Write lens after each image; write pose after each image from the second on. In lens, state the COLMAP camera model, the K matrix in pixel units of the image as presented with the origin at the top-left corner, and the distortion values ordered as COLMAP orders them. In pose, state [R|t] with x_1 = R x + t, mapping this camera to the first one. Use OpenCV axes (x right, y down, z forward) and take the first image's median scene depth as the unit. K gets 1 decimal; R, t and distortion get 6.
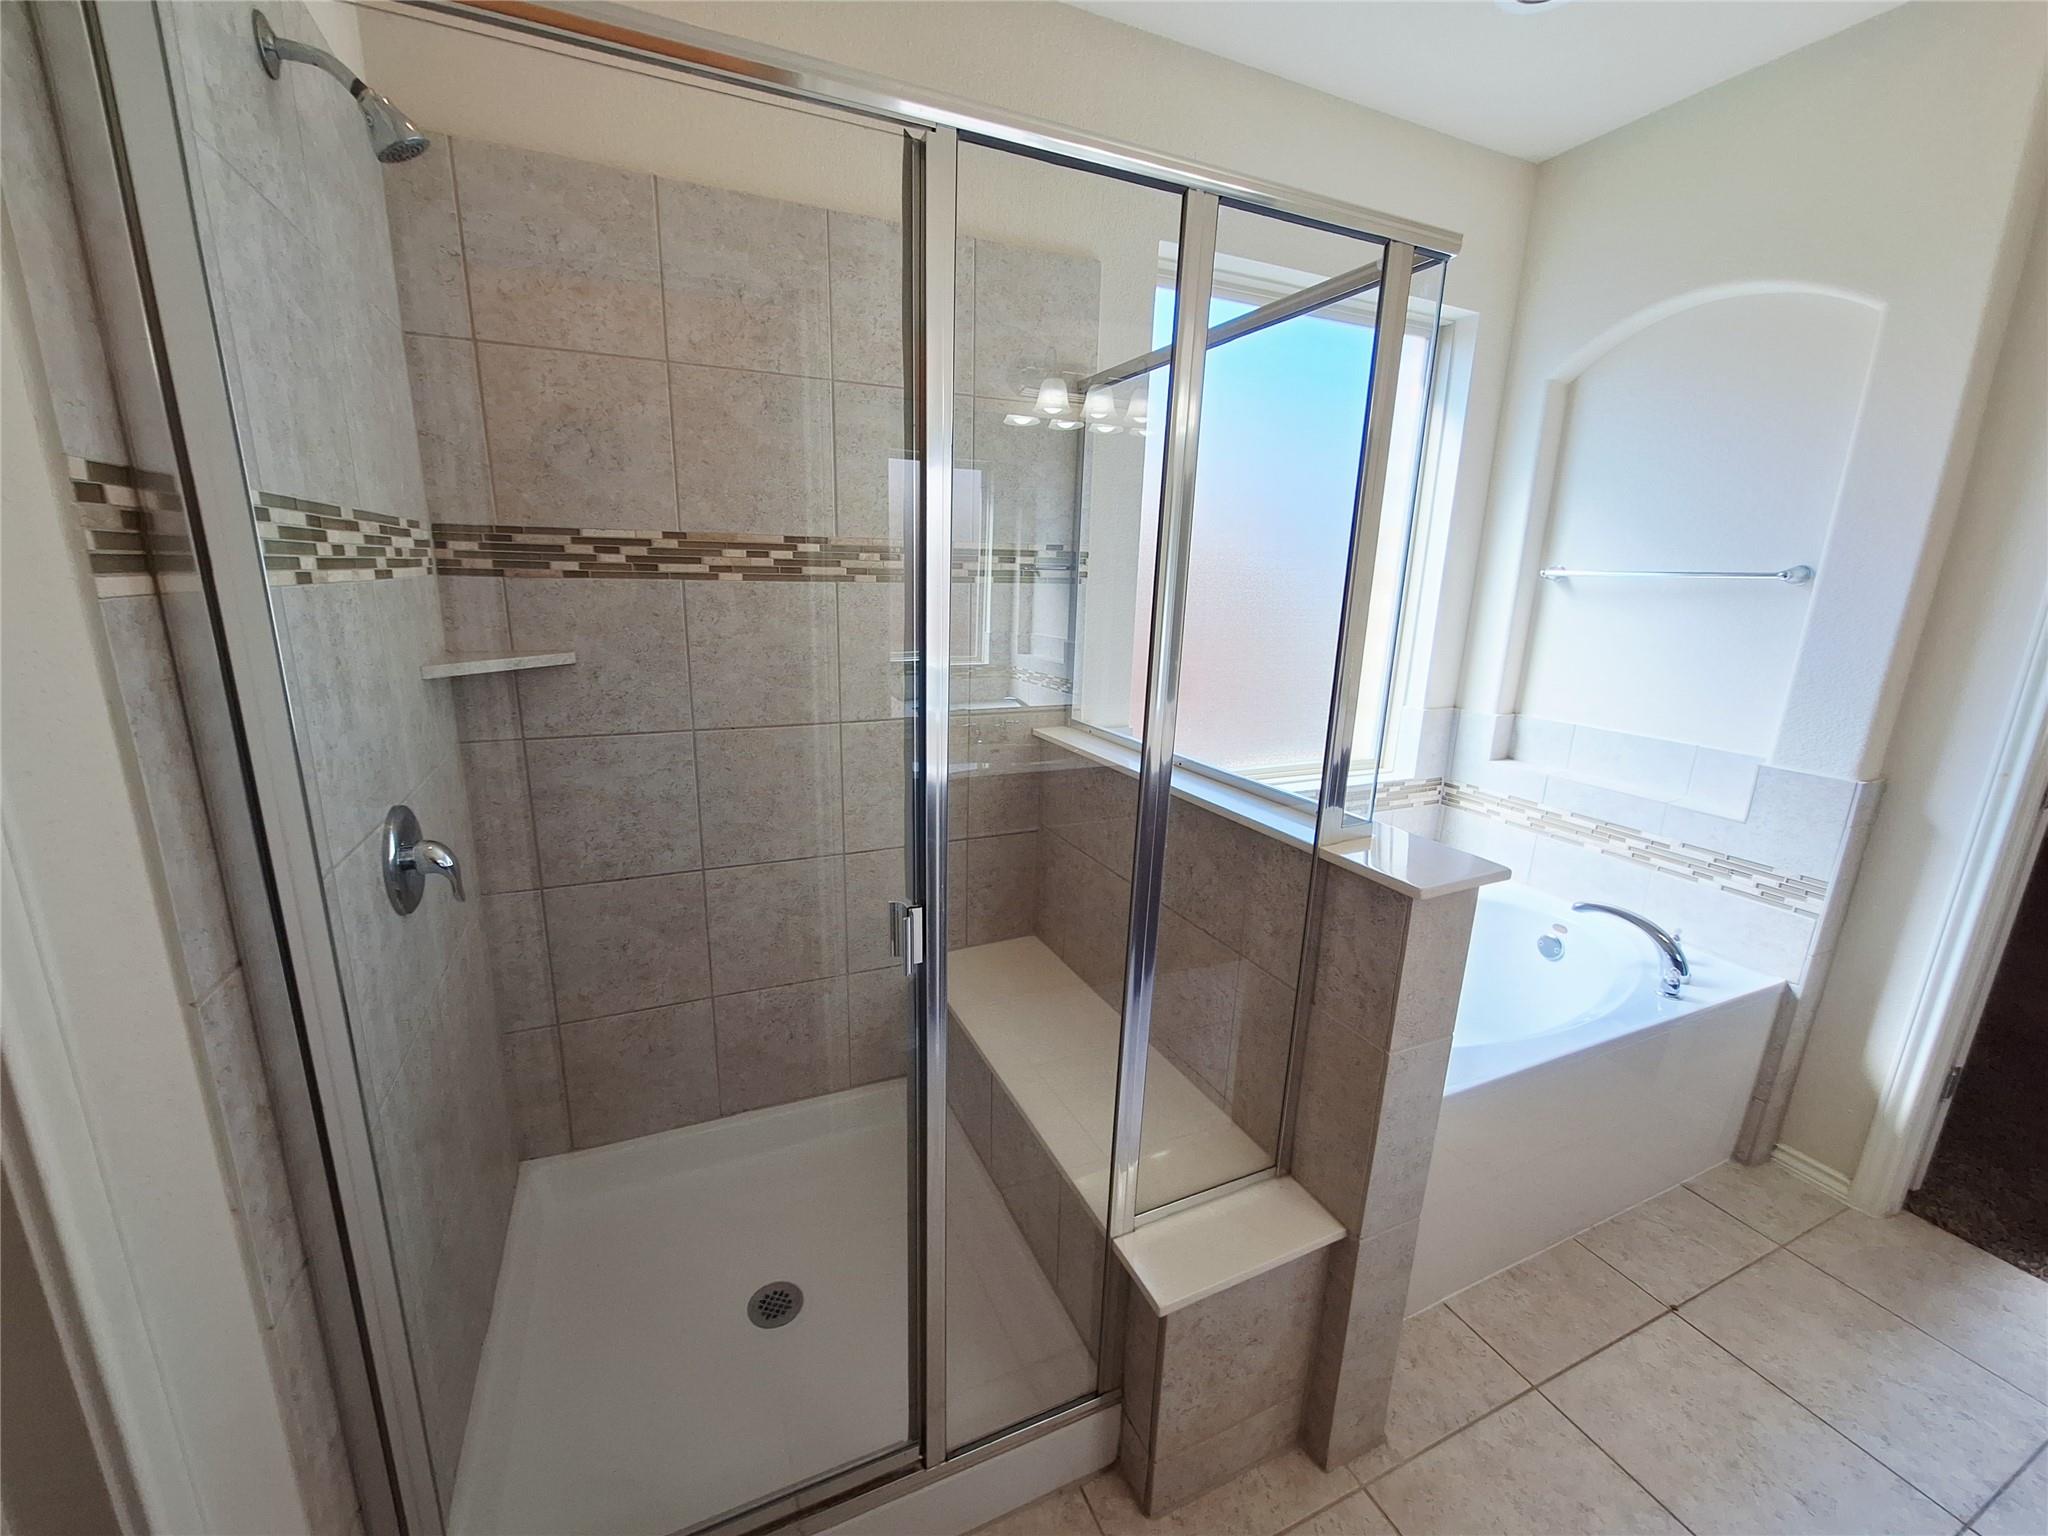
lens RADIAL K [[803.0, 0, 1004.6], [0, 803.0, 770.3], [0, 0, 1]] dist [-0.002779, -0.000476]
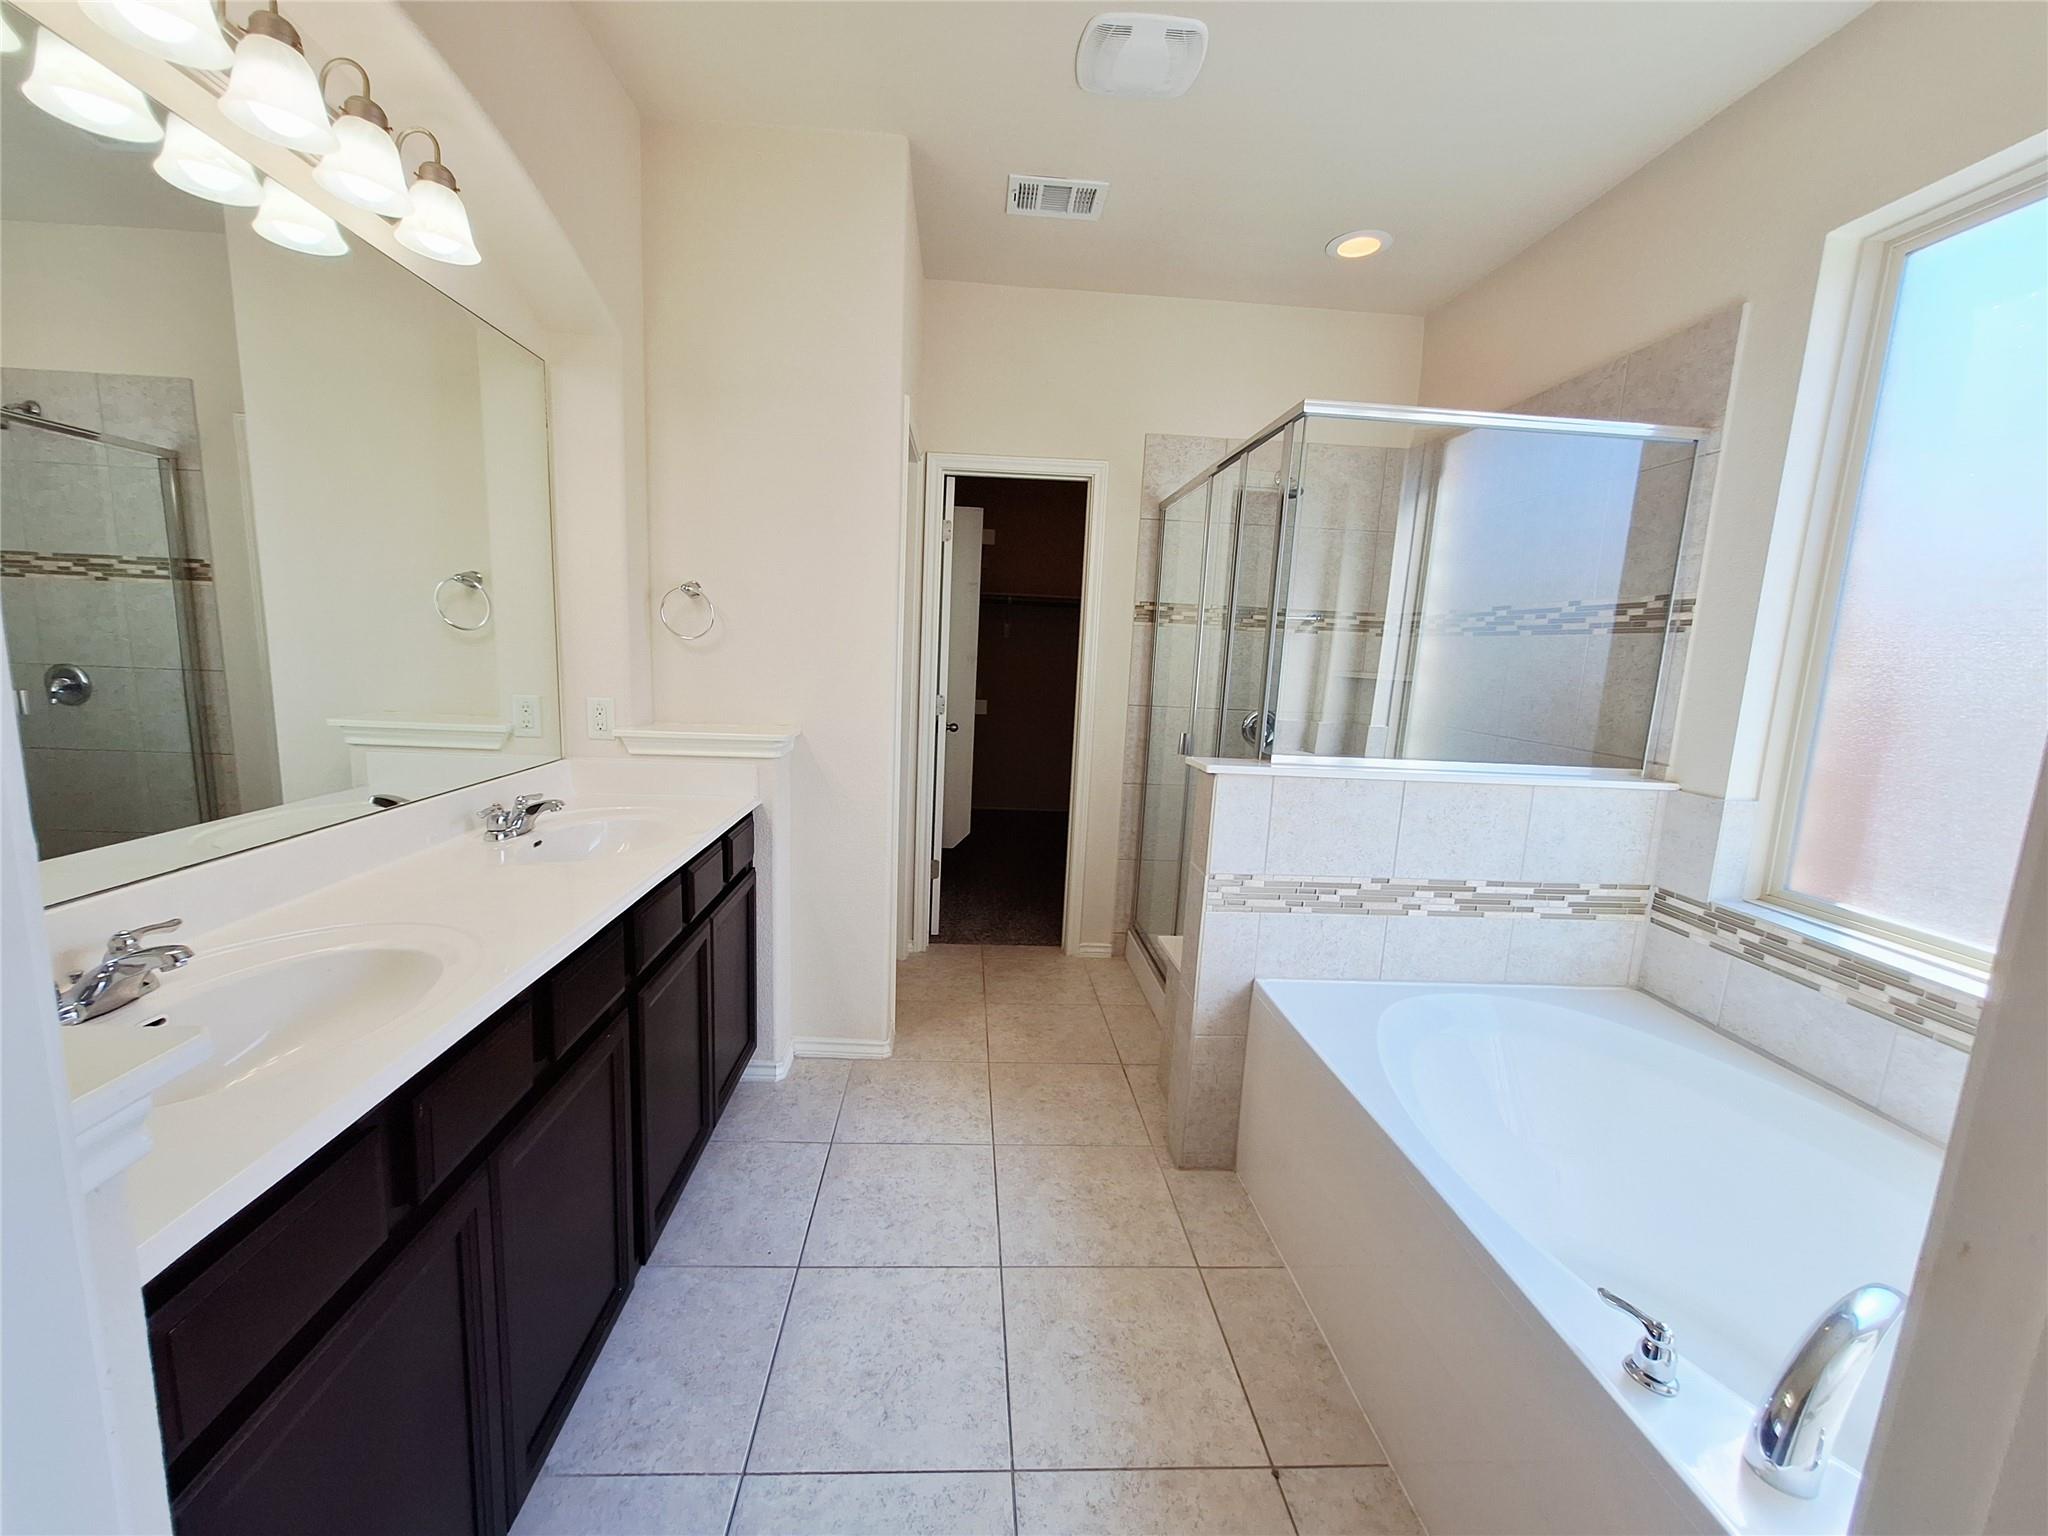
lens RADIAL K [[803.0, 0, 1015.9], [0, 803.0, 755.6], [0, 0, 1]] dist [-0.002779, -0.000476]
pose [[-0.335433, 0.102446, -0.936477, 1.417728], [-0.253369, 0.947631, 0.194419, -0.089369], [0.907352, 0.302489, -0.291911, 0.685219]]
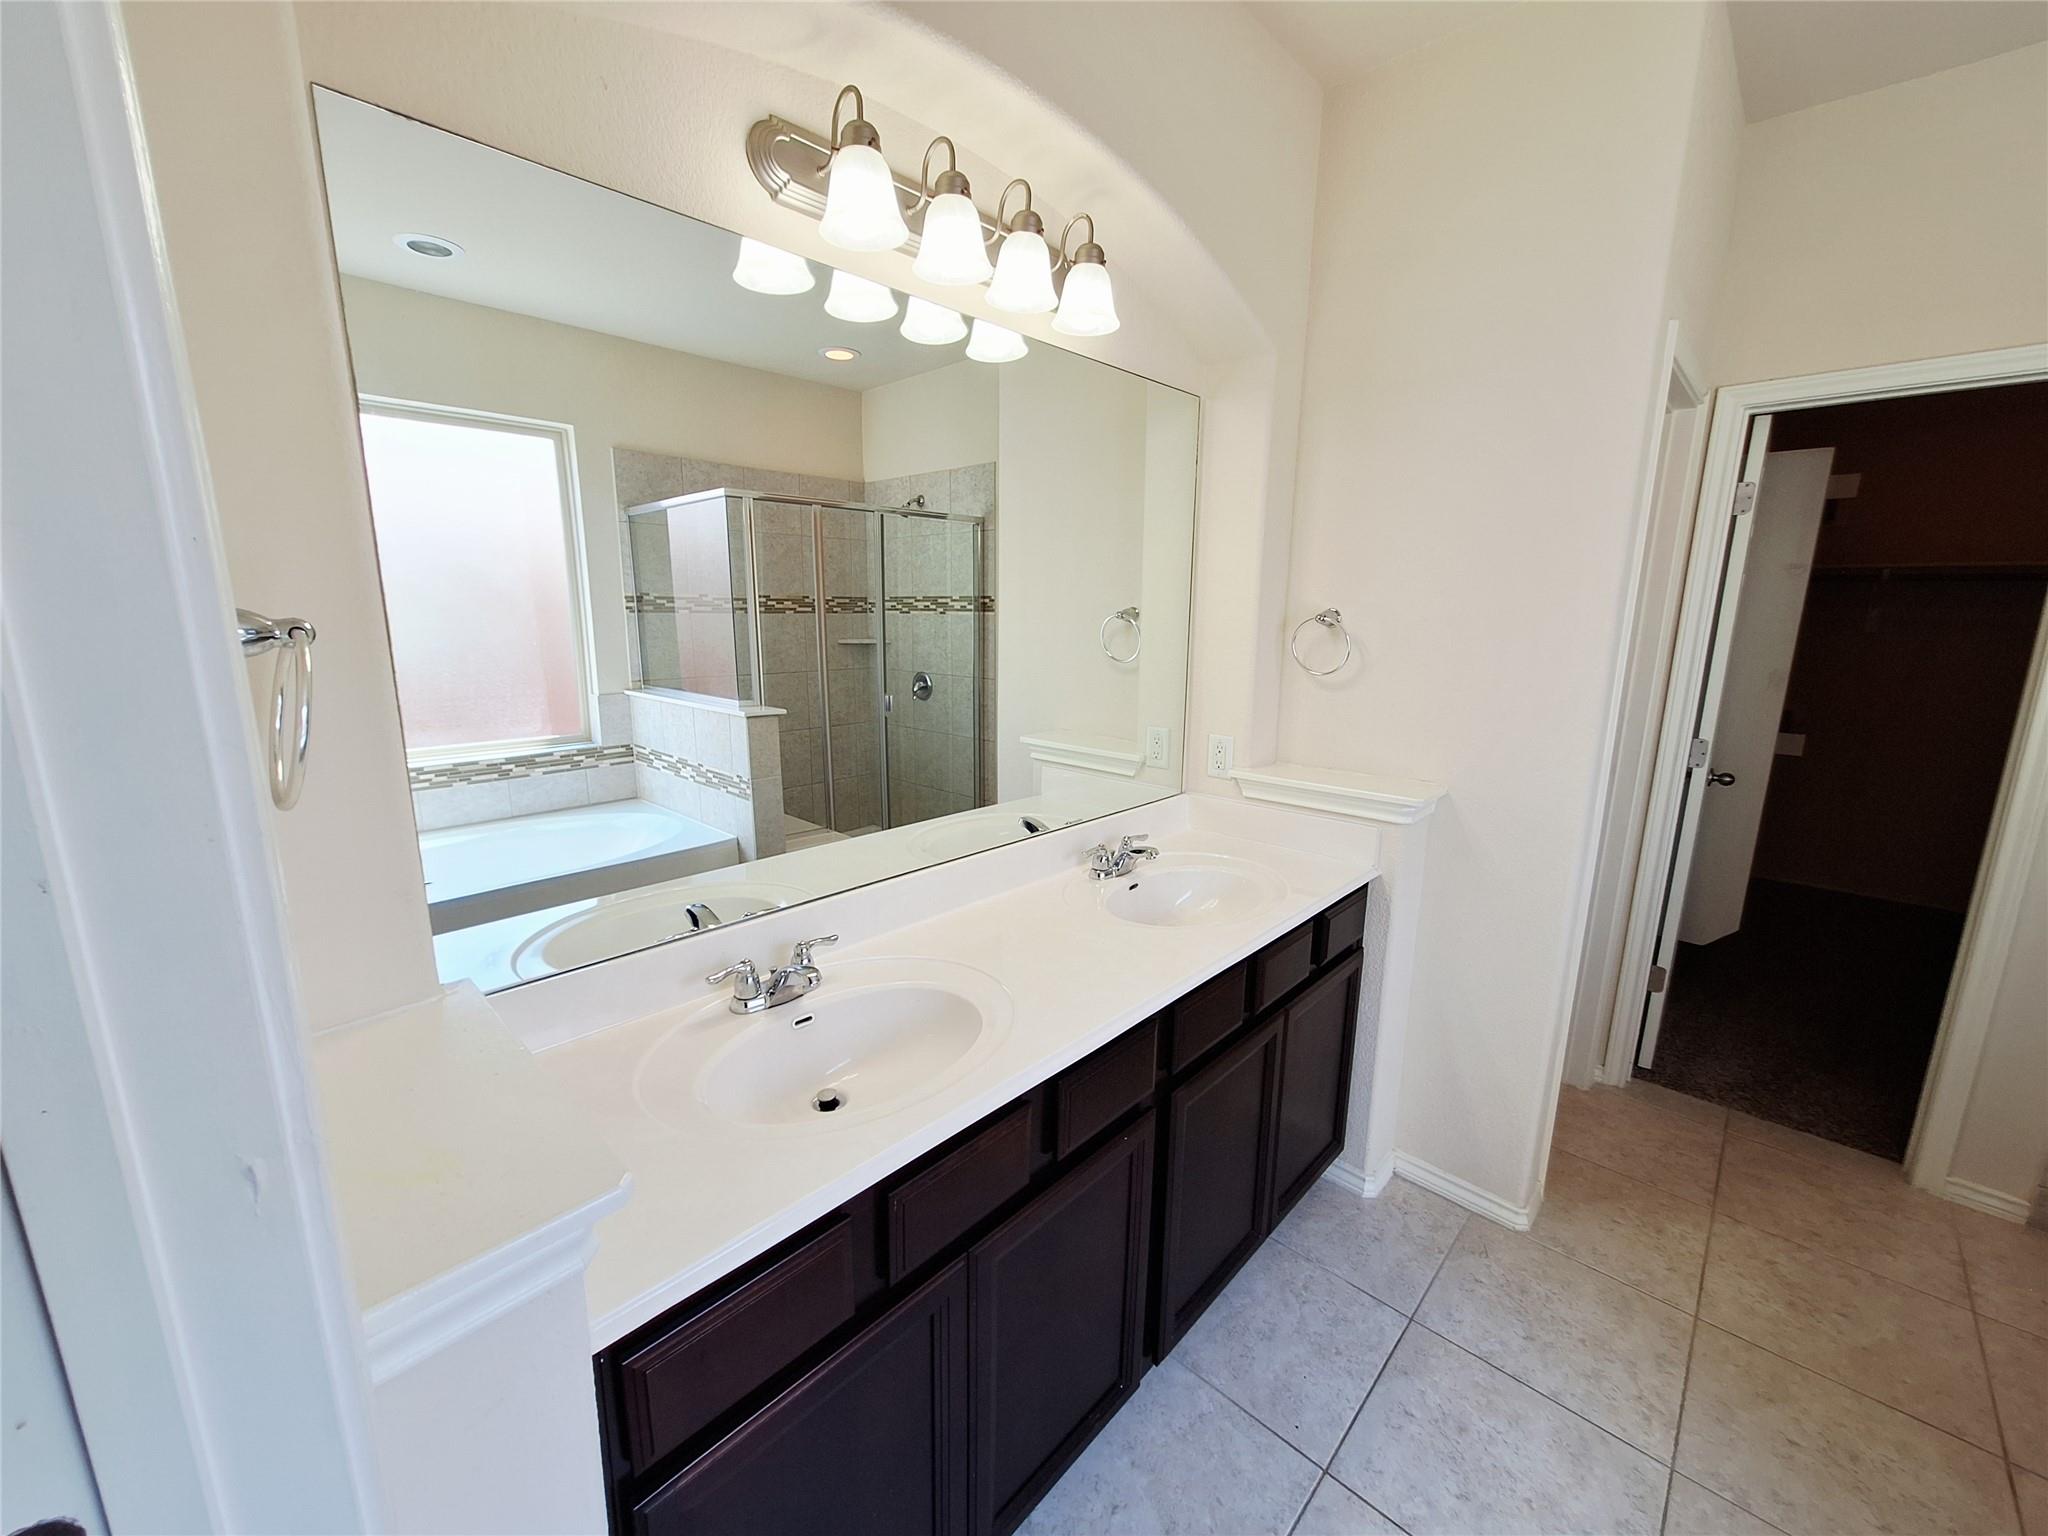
lens RADIAL K [[803.0, 0, 1008.1], [0, 803.0, 753.1], [0, 0, 1]] dist [-0.002779, -0.000476]
pose [[-0.925048, 0.047682, -0.376845, 1.239091], [-0.106537, 0.919701, 0.377888, -0.160273], [0.364603, 0.389713, -0.845688, 0.635147]]
